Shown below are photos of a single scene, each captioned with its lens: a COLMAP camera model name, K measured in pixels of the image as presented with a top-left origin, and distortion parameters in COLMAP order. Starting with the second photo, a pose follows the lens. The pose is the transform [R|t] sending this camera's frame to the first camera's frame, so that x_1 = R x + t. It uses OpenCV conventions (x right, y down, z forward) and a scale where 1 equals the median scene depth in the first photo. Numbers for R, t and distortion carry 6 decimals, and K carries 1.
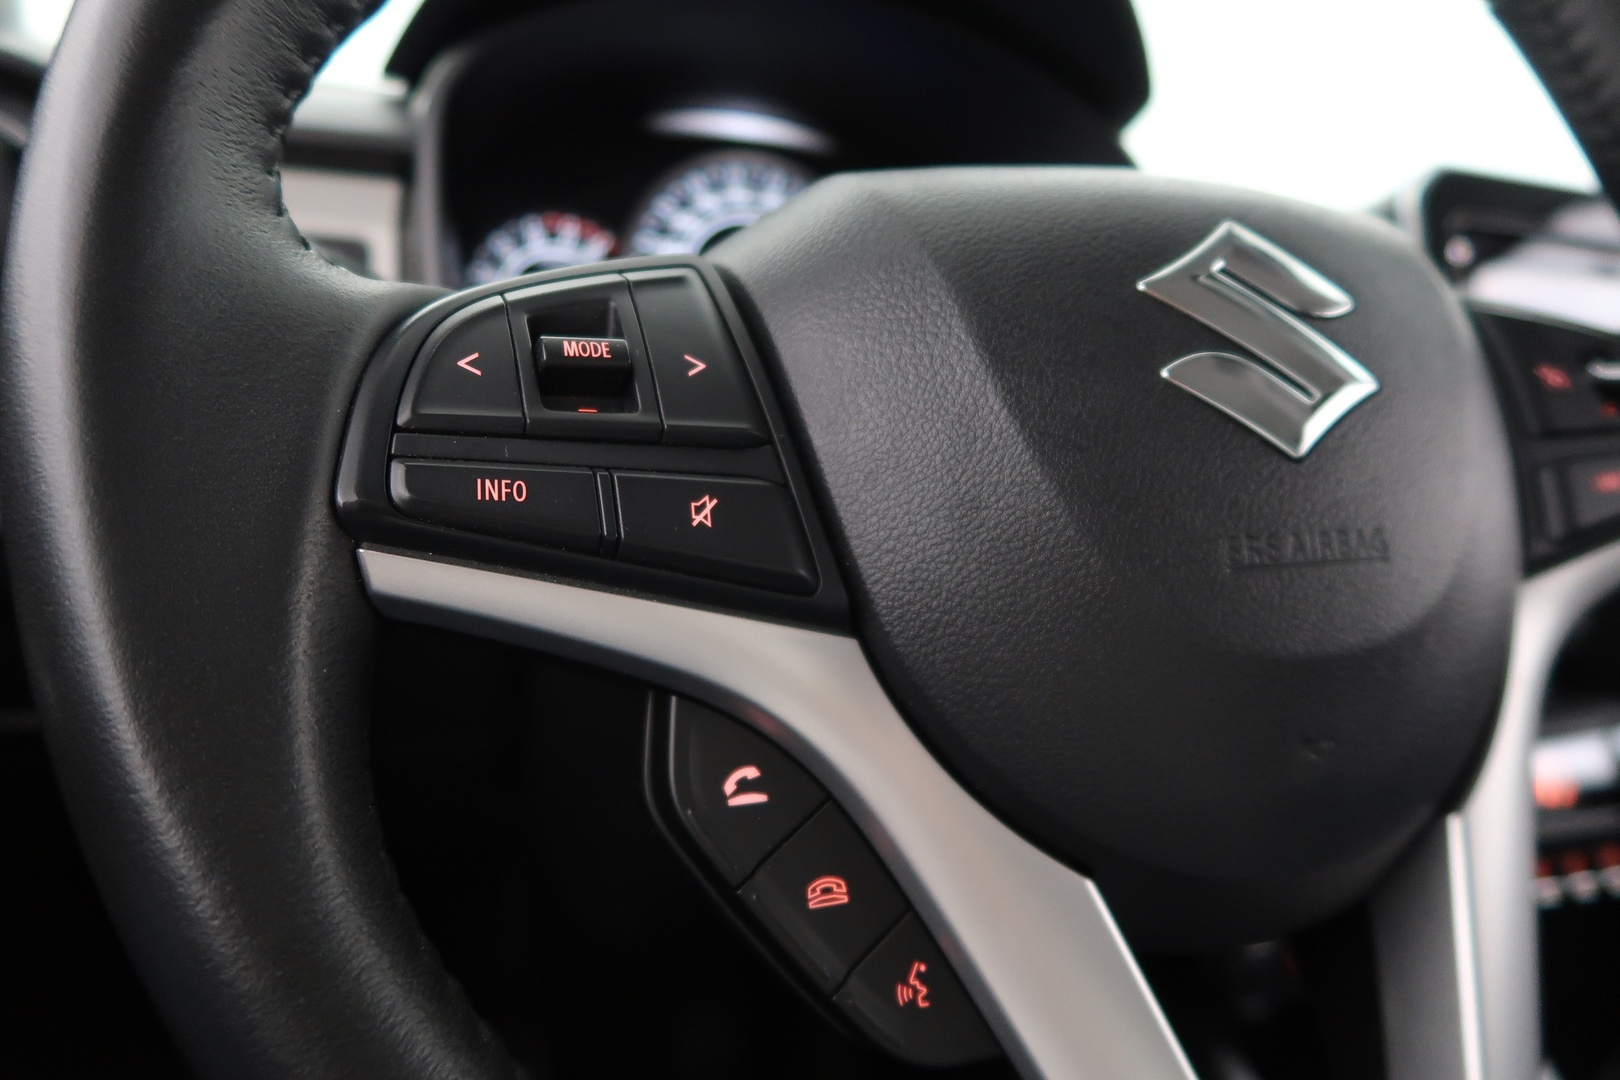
lens RADIAL K [[1114.5, 0, 807.2], [0, 1114.5, 548.7], [0, 0, 1]] dist [-0.025243, -0.003658]
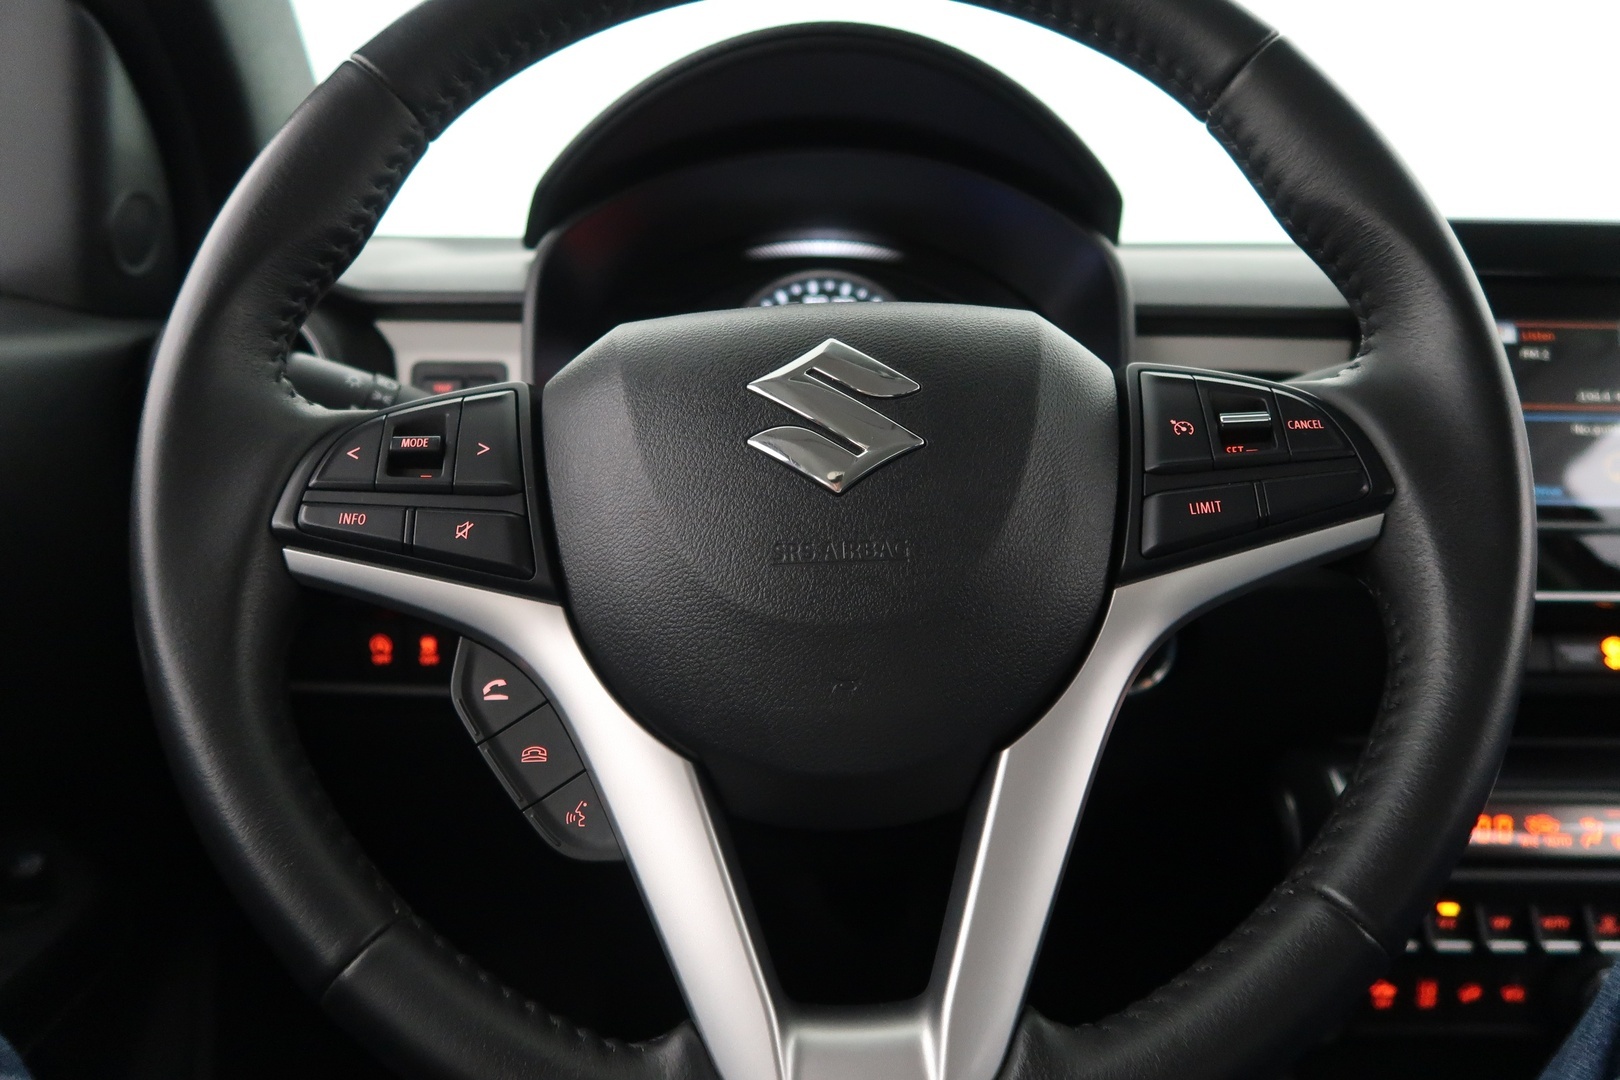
lens RADIAL K [[1114.5, 0, 807.2], [0, 1114.5, 548.7], [0, 0, 1]] dist [-0.025243, -0.003658]
pose [[0.943047, -0.007109, -0.332584, 0.992420], [-0.012566, 0.998297, -0.056969, 0.088285], [0.332423, 0.057904, 0.941351, -0.484682]]
